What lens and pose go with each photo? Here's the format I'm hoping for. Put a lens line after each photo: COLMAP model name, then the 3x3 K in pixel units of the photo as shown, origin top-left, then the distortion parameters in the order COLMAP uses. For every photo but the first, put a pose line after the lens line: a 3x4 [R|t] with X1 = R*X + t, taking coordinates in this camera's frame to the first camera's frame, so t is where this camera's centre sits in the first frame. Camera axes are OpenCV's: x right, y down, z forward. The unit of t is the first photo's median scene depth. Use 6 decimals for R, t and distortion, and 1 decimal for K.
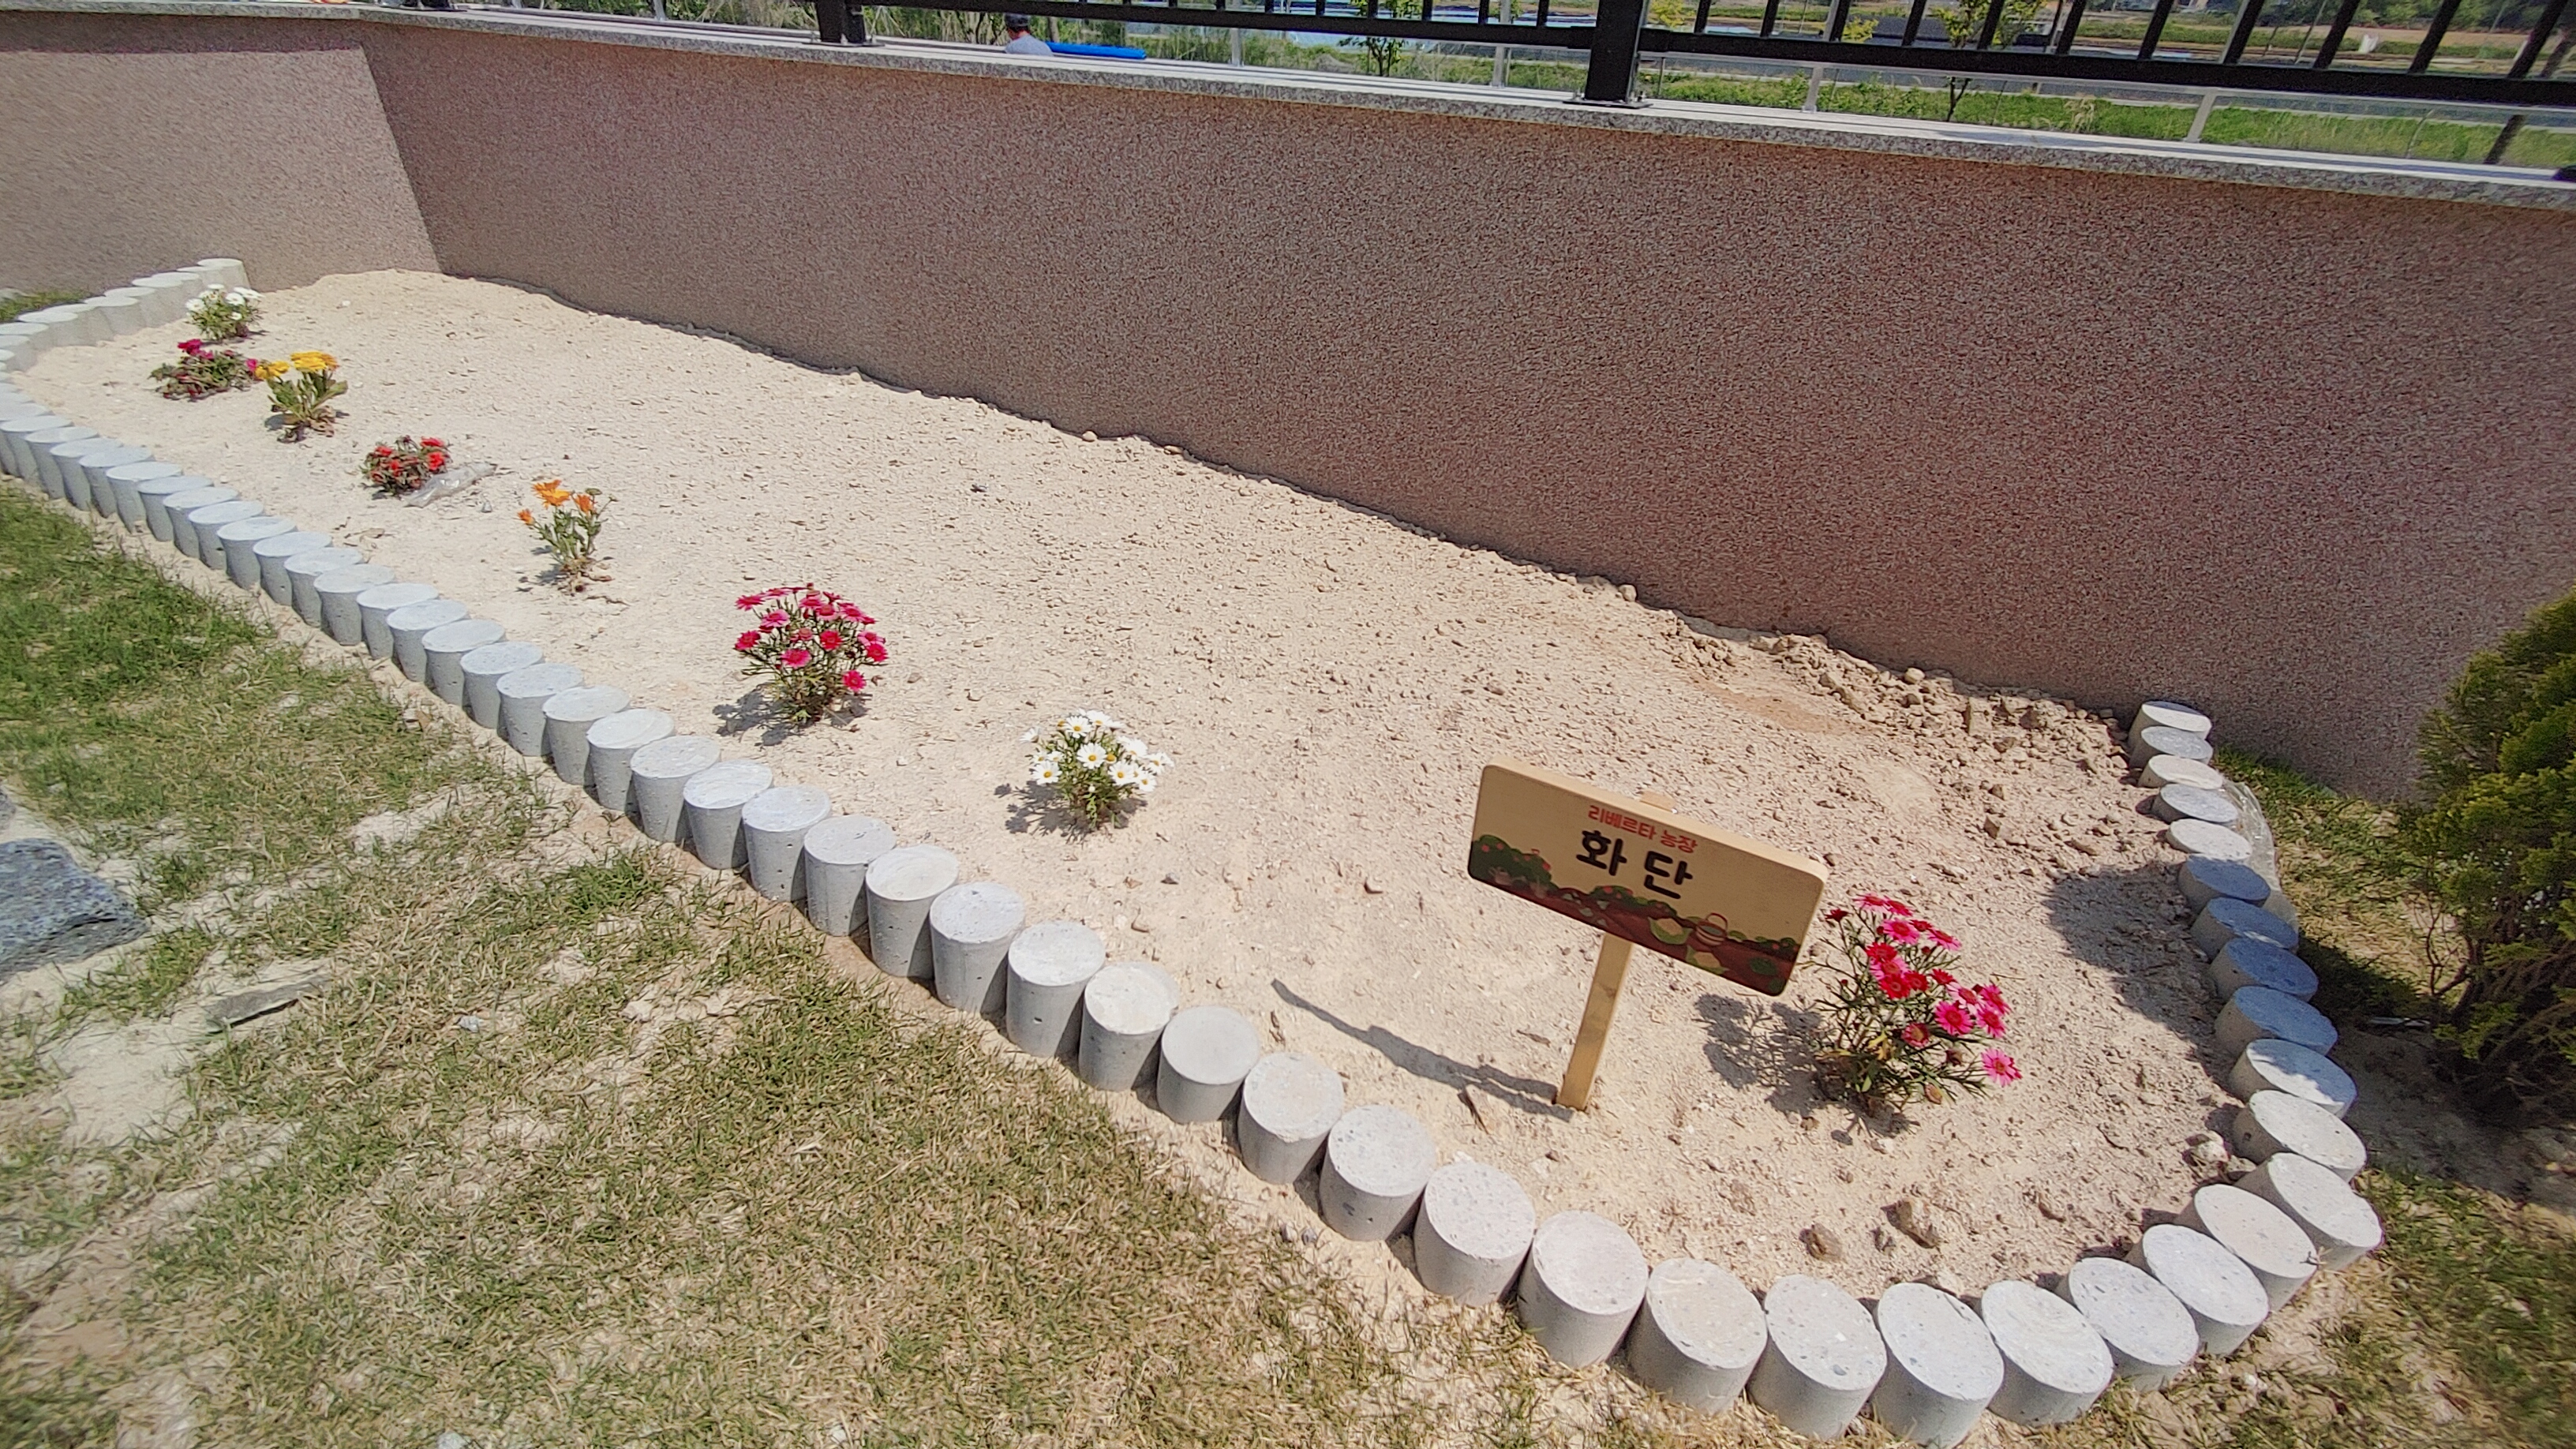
lens RADIAL K [[1141.0, 0, 1288.0], [0, 1141.0, 724.5], [0, 0, 1]] dist [0.001342, 0.000369]
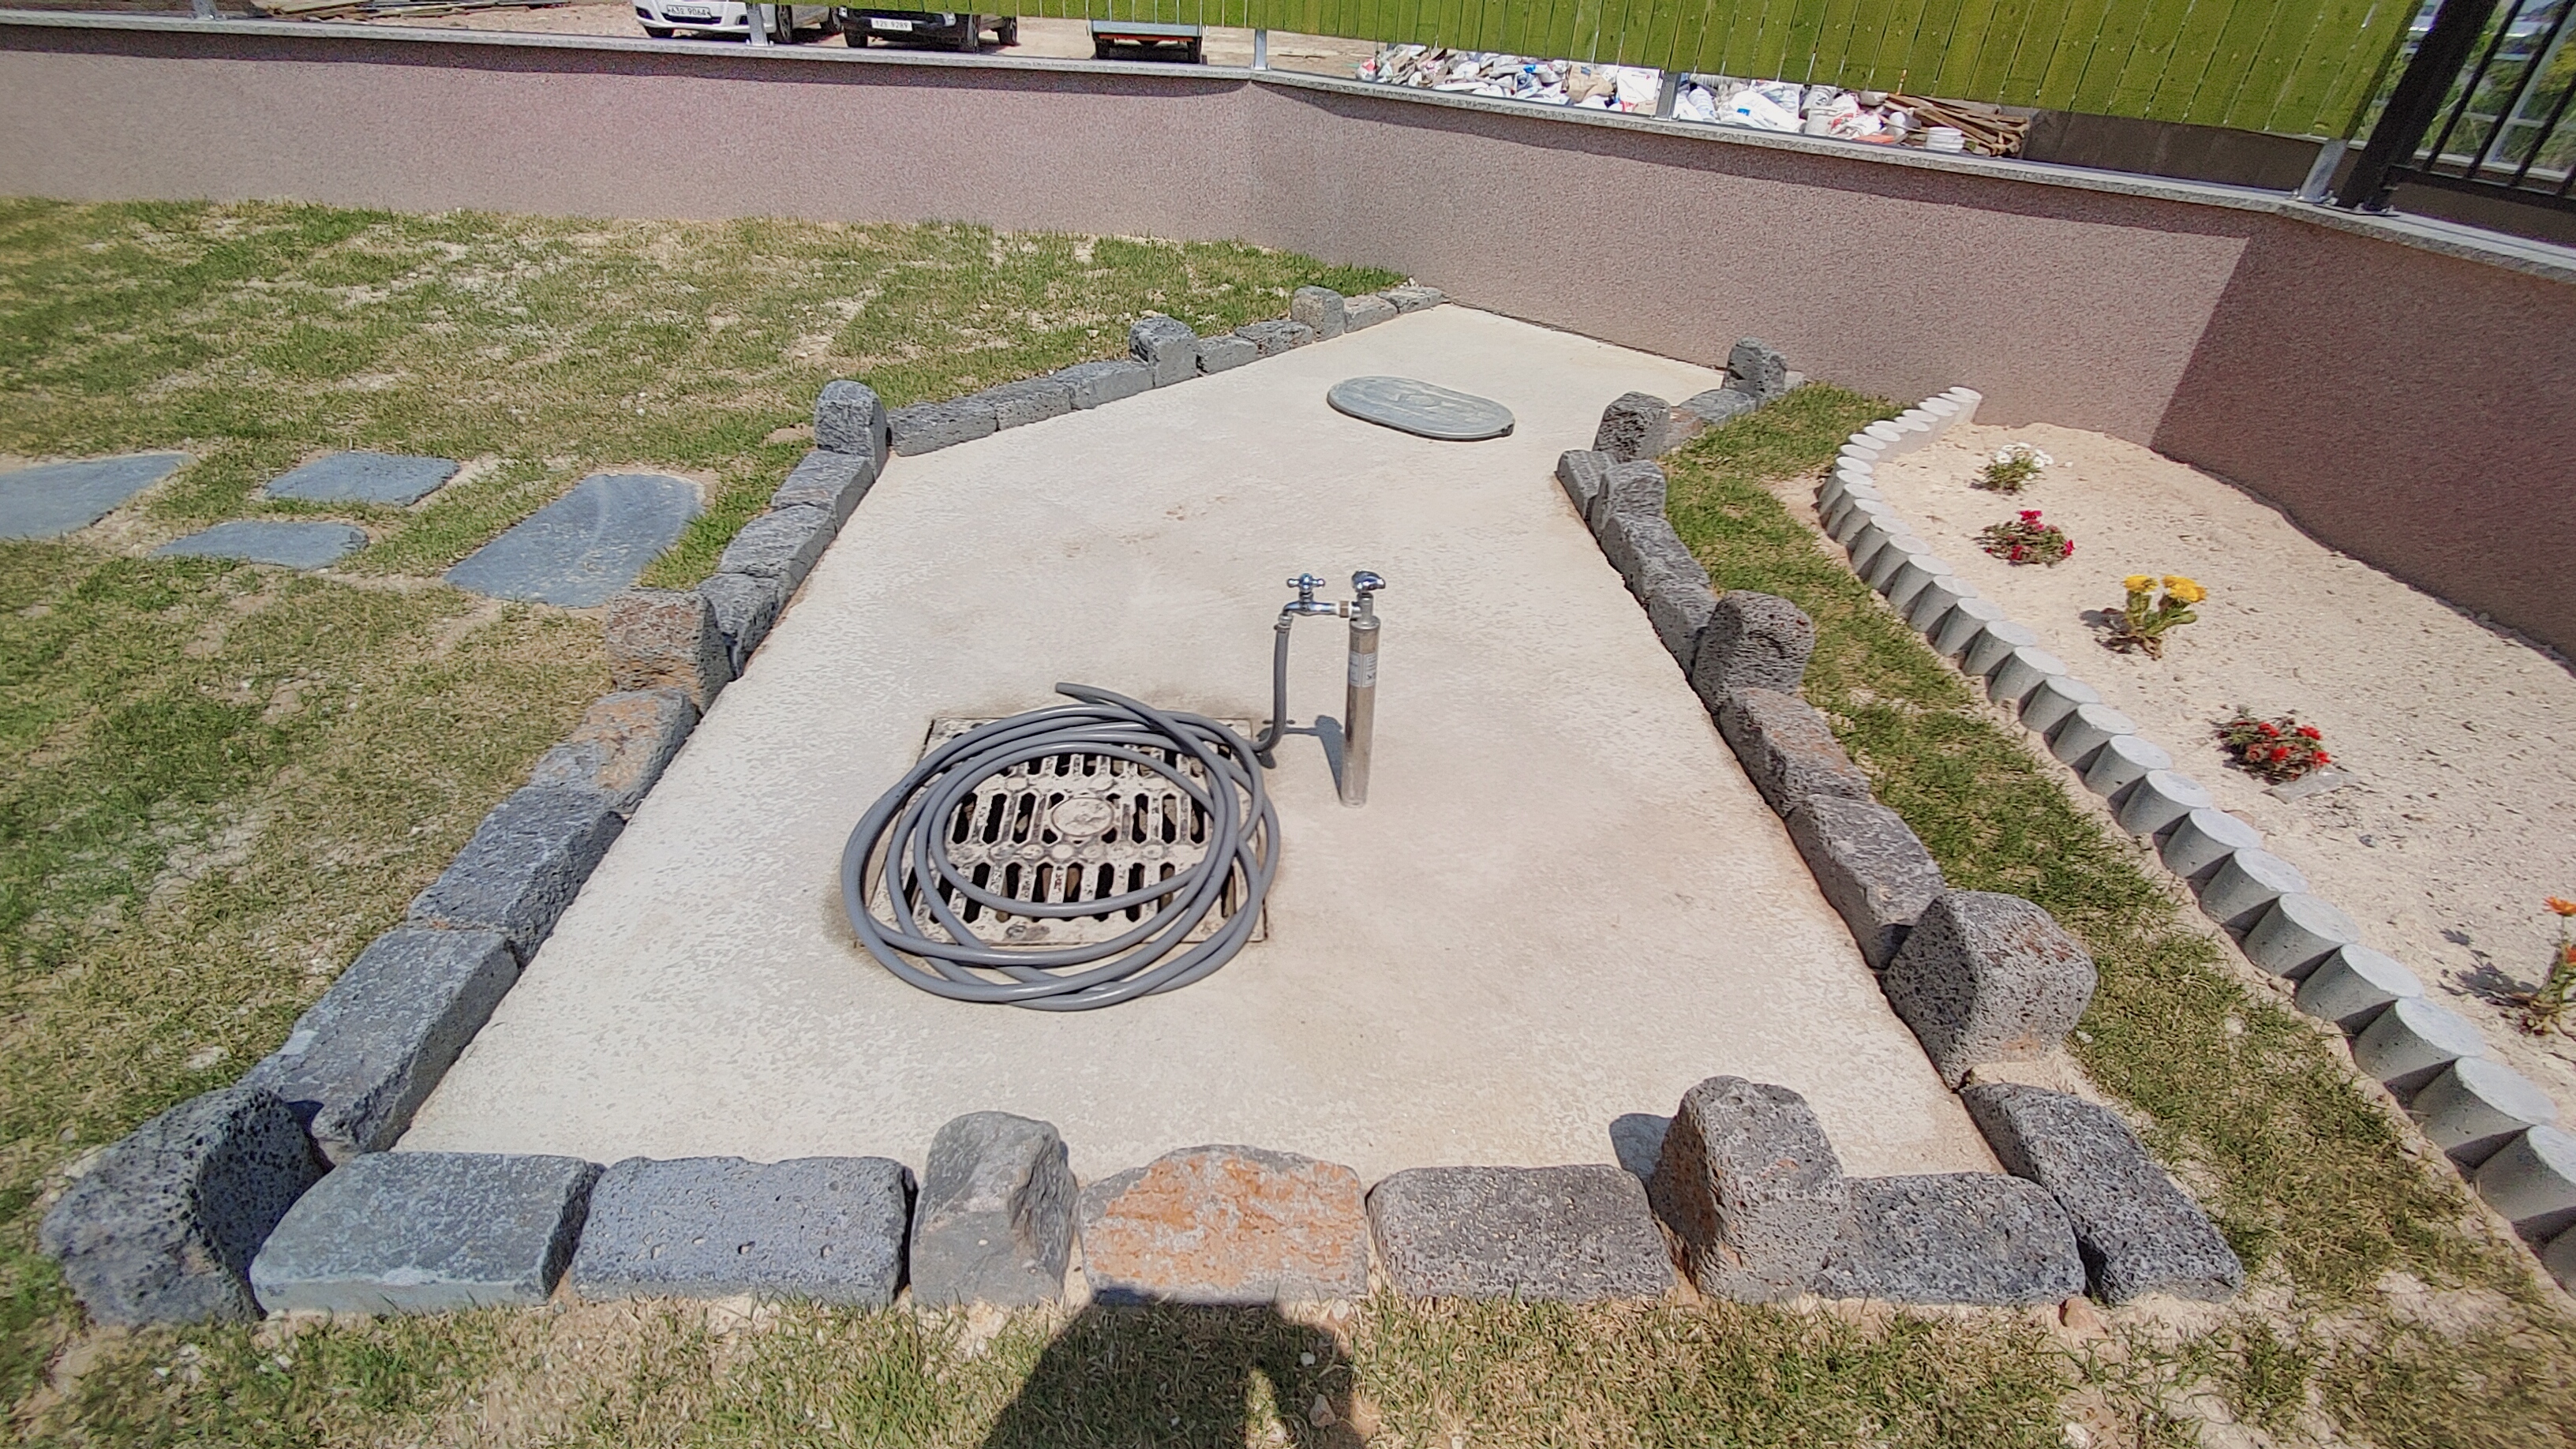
lens RADIAL K [[1141.0, 0, 1288.0], [0, 1141.0, 724.5], [0, 0, 1]] dist [0.001342, 0.000369]
pose [[0.535150, 0.461826, -0.707341, -0.477114], [-0.484582, 0.853692, 0.190762, -0.022377], [0.691950, 0.240678, 0.680646, -0.200174]]
